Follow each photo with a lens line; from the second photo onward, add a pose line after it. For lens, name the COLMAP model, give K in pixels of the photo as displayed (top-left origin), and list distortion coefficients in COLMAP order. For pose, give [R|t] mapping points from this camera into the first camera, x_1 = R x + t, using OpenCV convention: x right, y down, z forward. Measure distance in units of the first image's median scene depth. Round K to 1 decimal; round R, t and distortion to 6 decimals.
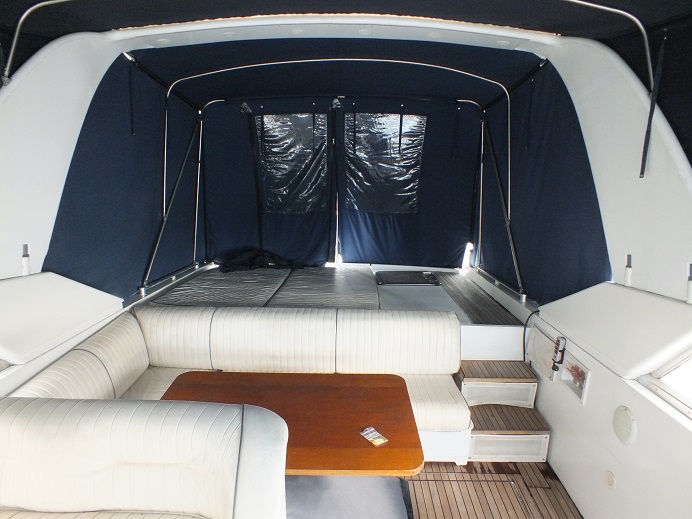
lens RADIAL K [[443.1, 0, 349.8], [0, 443.1, 258.0], [0, 0, 1]] dist [-0.072130, 0.024203]
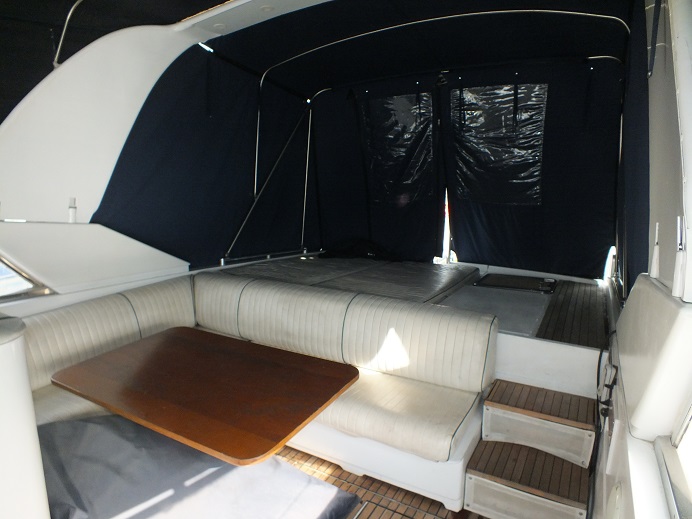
lens RADIAL K [[443.1, 0, 346.9], [0, 443.1, 257.3], [0, 0, 1]] dist [-0.072130, 0.024203]
pose [[0.872101, 0.073836, -0.483724, 0.387817], [-0.089926, 0.995897, -0.010112, 0.056185], [0.480992, 0.052318, 0.875162, 0.209825]]
